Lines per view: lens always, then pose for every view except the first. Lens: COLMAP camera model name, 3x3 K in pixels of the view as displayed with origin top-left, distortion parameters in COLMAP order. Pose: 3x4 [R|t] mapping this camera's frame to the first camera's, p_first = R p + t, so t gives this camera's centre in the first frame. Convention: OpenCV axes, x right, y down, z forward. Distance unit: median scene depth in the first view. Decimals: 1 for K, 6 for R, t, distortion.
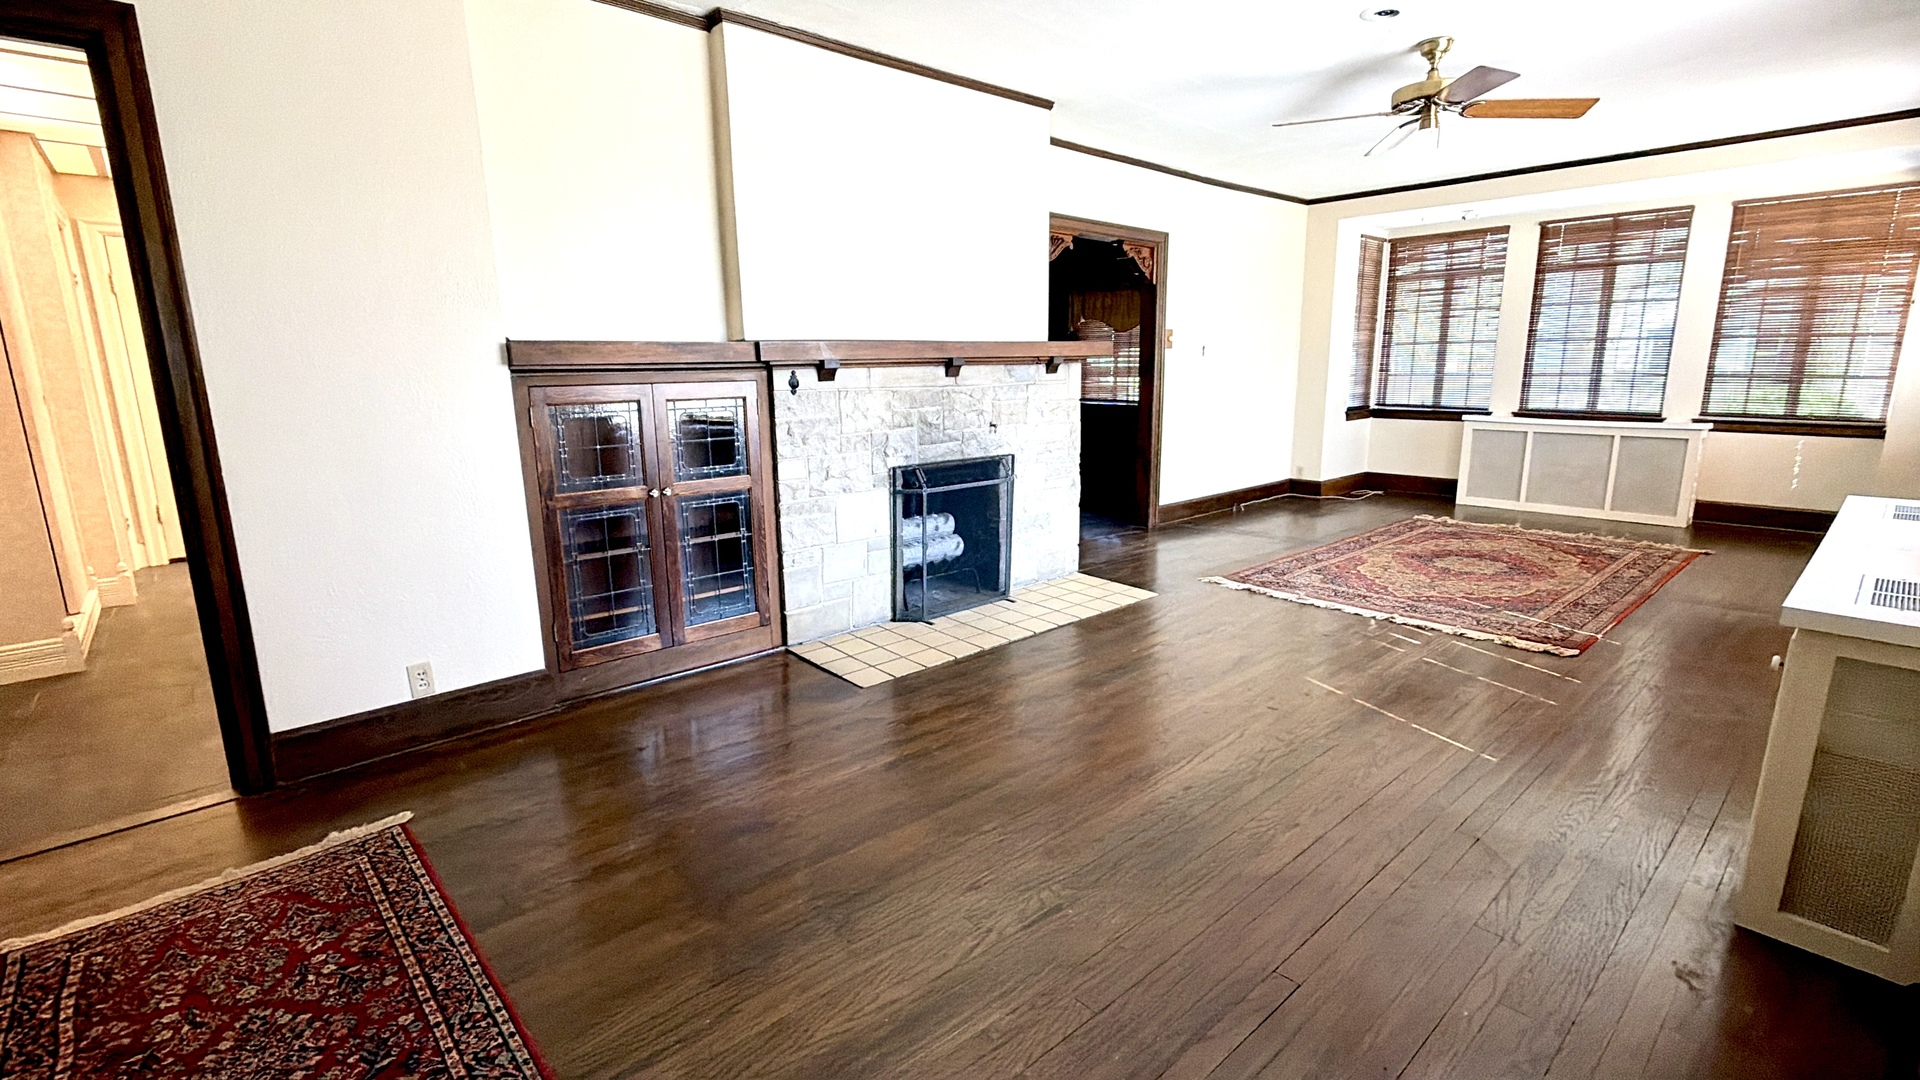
lens RADIAL K [[845.4, 0, 960.0], [0, 845.4, 540.0], [0, 0, 1]] dist [0.001275, 0.000078]
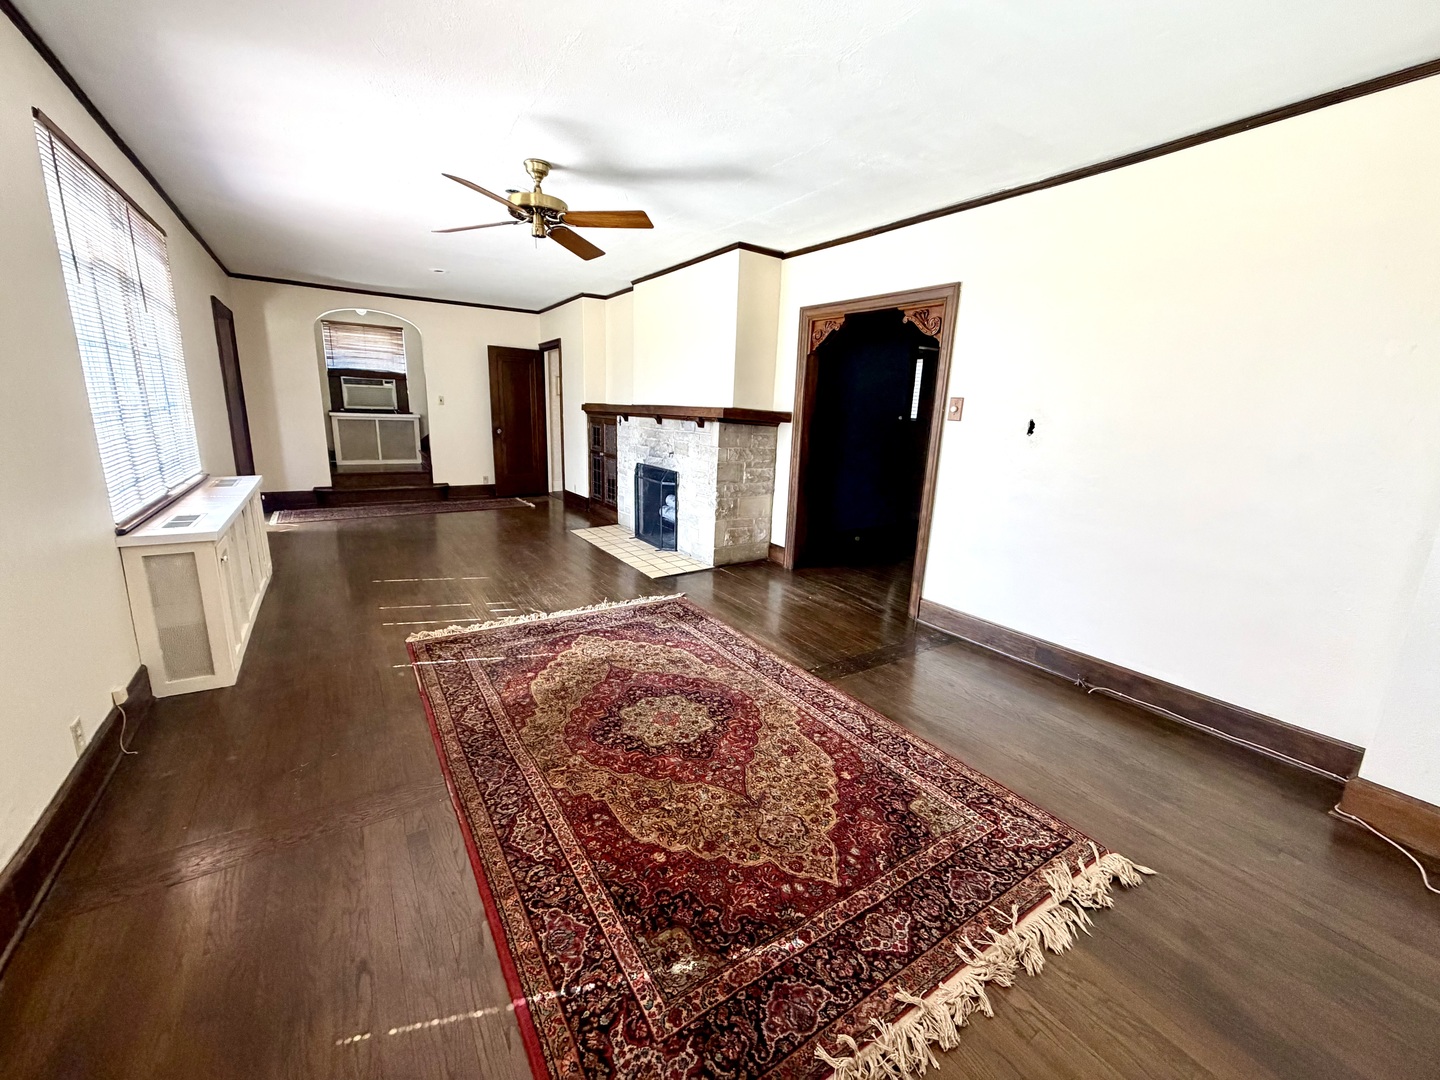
lens RADIAL K [[575.5, 0, 720.0], [0, 575.5, 540.0], [0, 0, 1]] dist [-0.000208, 0.000125]
pose [[-0.147933, 0.223919, -0.963315, 1.221716], [-0.243742, 0.935733, 0.254938, -0.294890], [0.958491, 0.272514, -0.083847, 1.234441]]
